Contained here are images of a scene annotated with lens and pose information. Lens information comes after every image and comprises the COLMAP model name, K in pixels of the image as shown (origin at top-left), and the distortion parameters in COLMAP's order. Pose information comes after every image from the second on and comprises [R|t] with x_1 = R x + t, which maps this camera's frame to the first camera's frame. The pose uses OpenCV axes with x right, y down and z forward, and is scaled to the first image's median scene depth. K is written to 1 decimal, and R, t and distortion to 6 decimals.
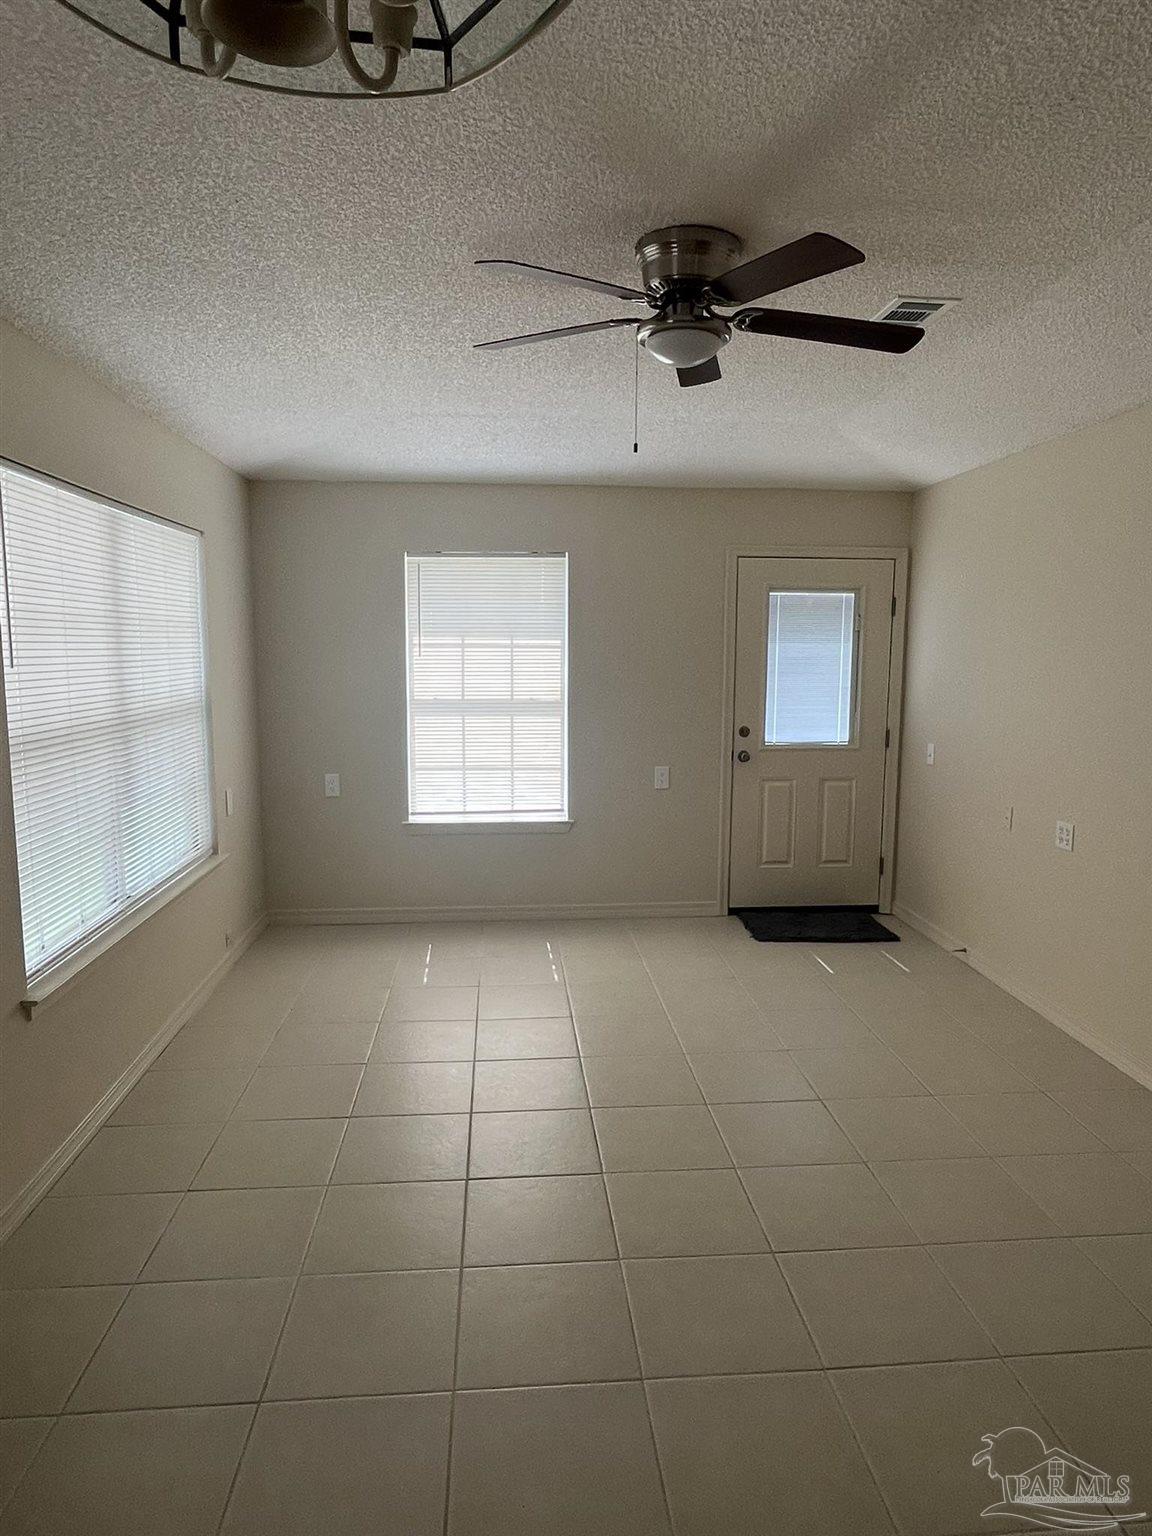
lens RADIAL K [[944.8, 0, 577.9], [0, 944.8, 766.0], [0, 0, 1]] dist [-0.004415, -0.002723]
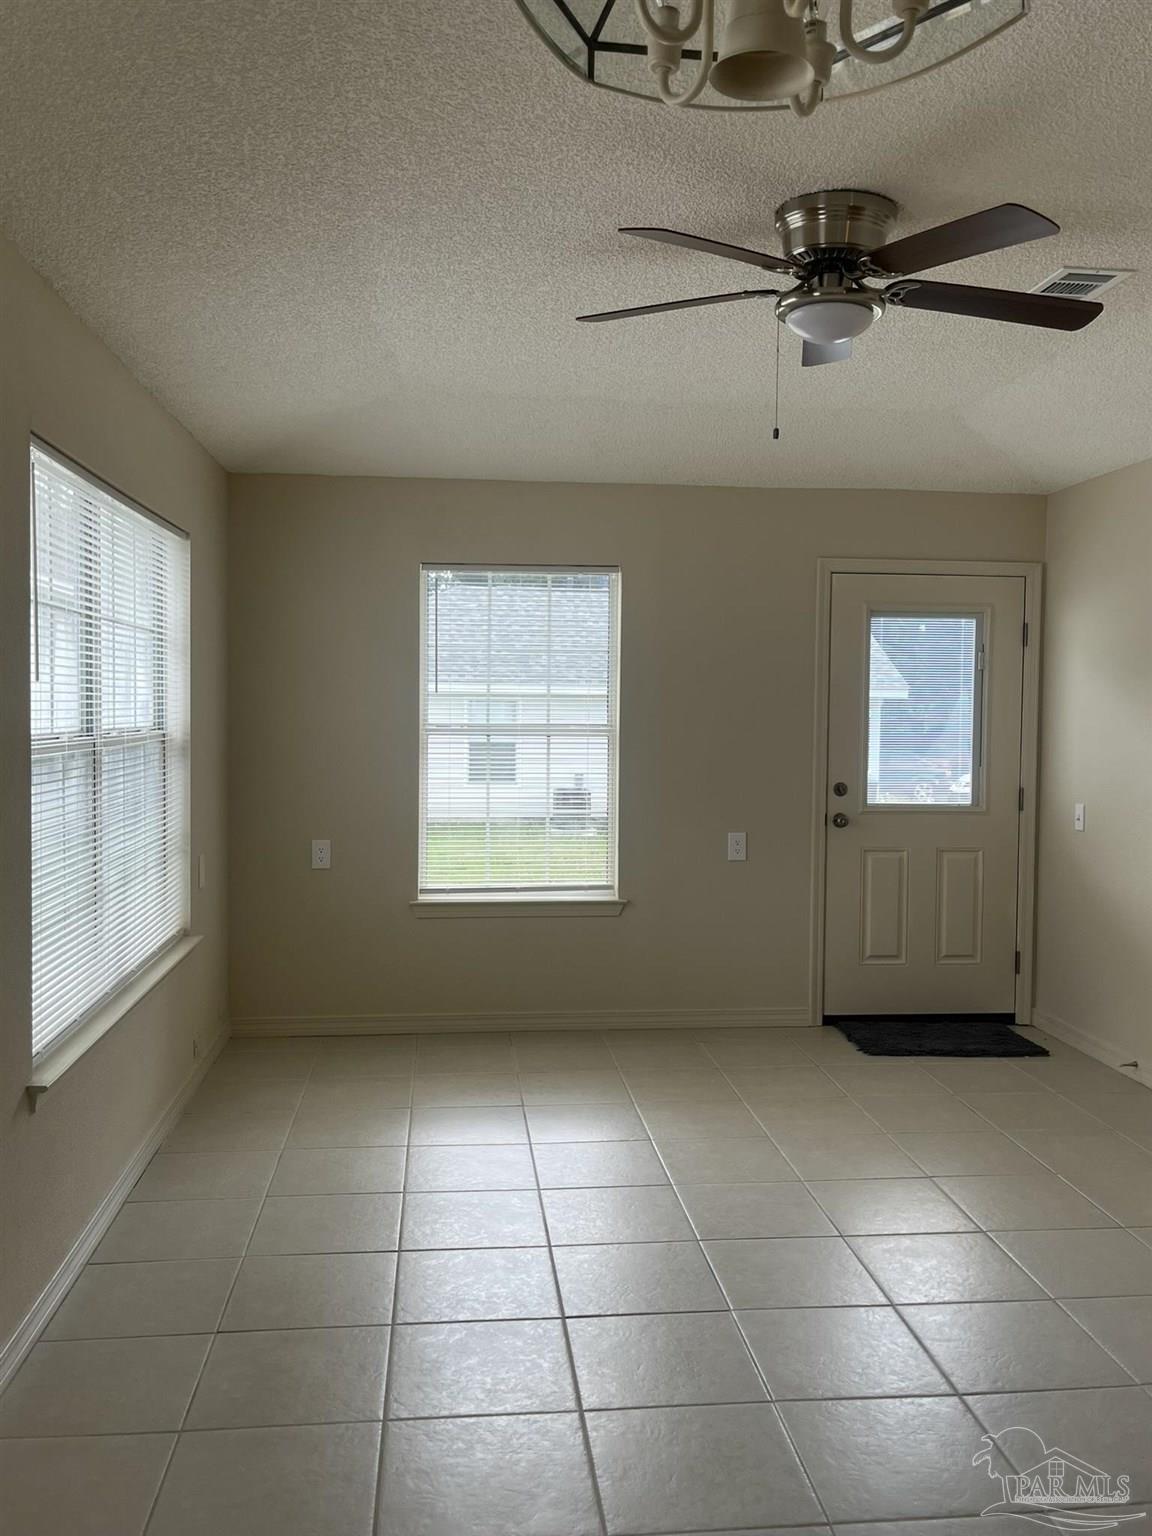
lens RADIAL K [[1271.9, 0, 573.4], [0, 1271.9, 748.2], [0, 0, 1]] dist [0.054713, -0.079900]
pose [[0.999820, 0.005433, 0.018157, -0.071192], [-0.003743, 0.995764, -0.091871, 0.029748], [-0.018580, 0.091786, 0.995605, -0.070537]]
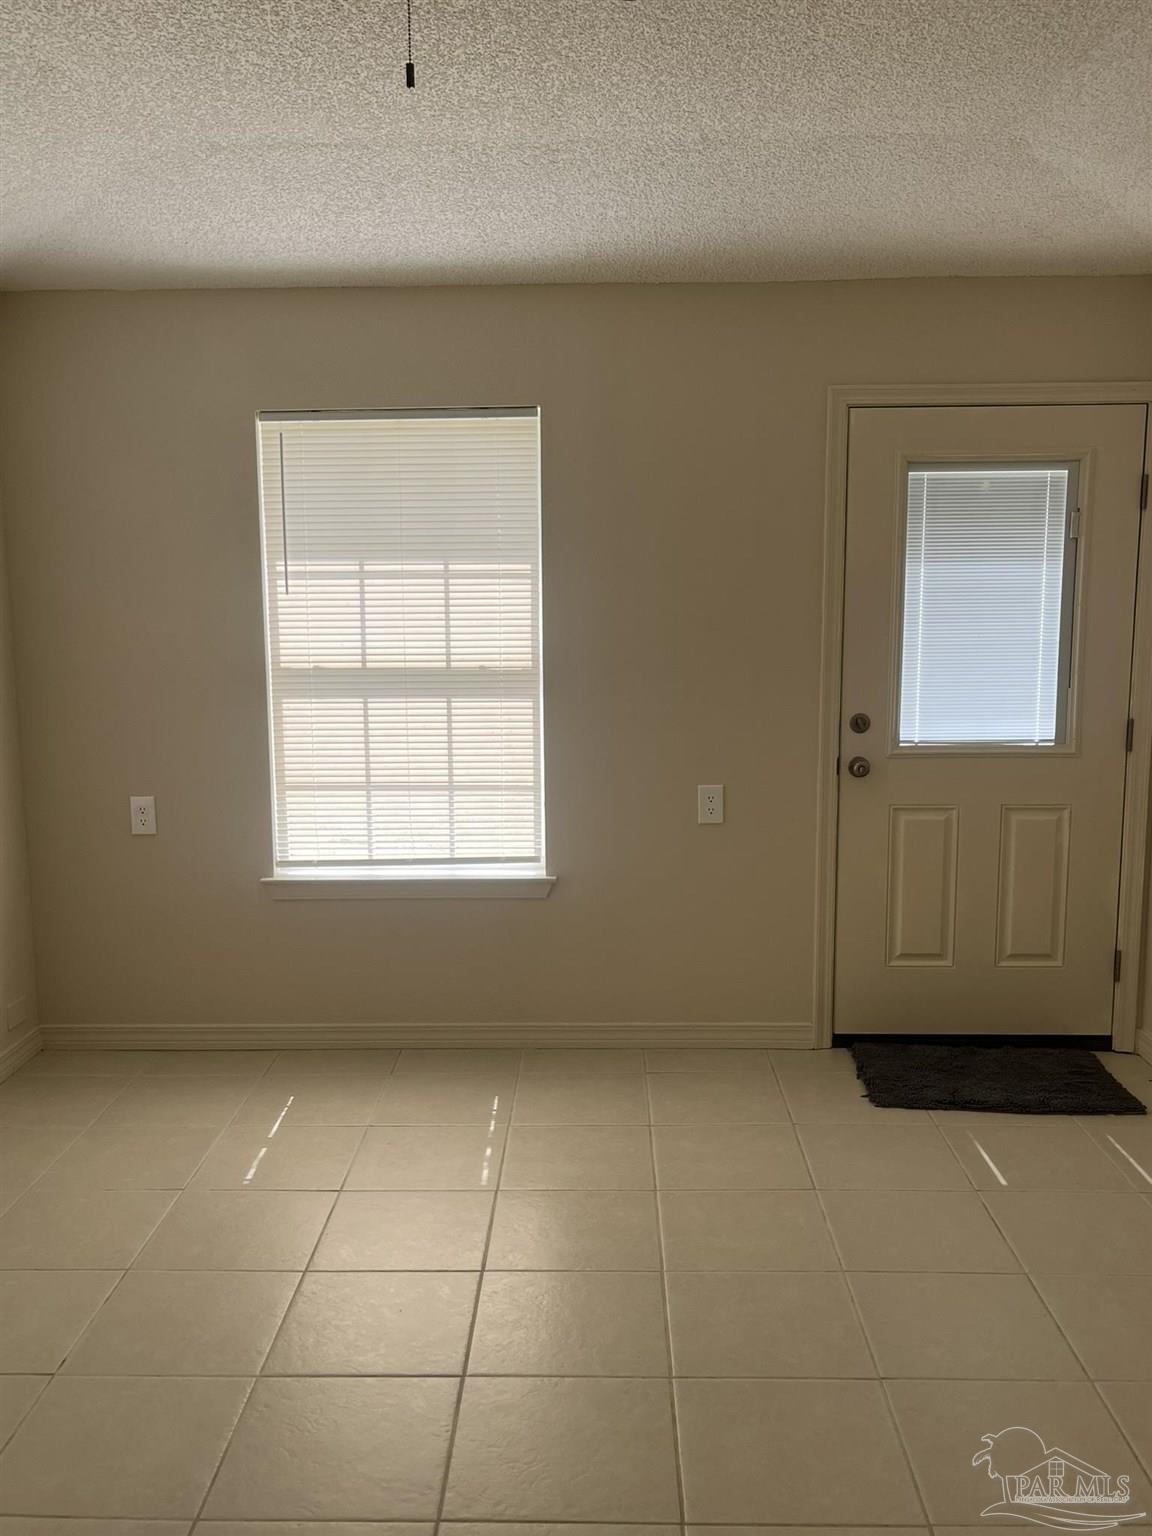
lens RADIAL K [[1327.9, 0, 569.4], [0, 1327.9, 776.2], [0, 0, 1]] dist [0.038030, -0.042642]
pose [[0.993907, 0.004067, -0.110149, 0.095435], [-0.001859, 0.999795, 0.020146, -0.021323], [0.110208, -0.019818, 0.993711, 0.205870]]
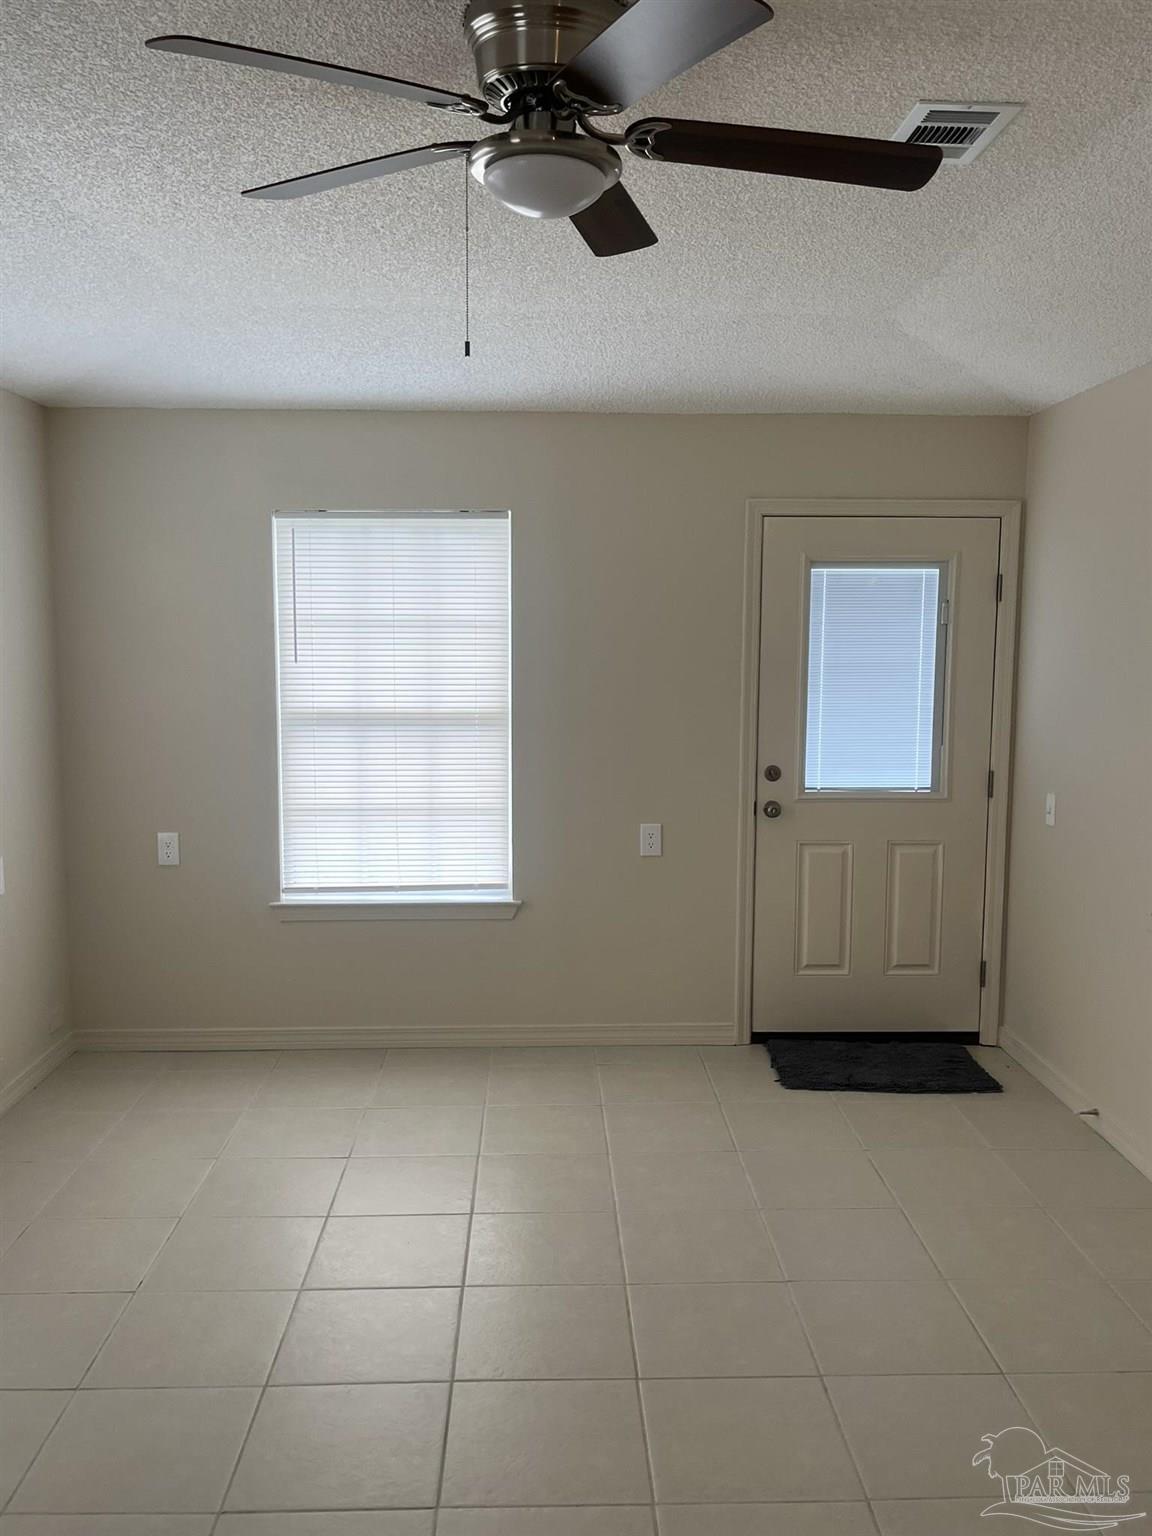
lens RADIAL K [[1271.9, 0, 582.2], [0, 1271.9, 774.2], [0, 0, 1]] dist [0.054713, -0.079900]
pose [[0.998782, 0.005297, -0.049052, 0.087342], [-0.005982, 0.999886, -0.013833, -0.022979], [0.048973, 0.014109, 0.998700, 0.082548]]
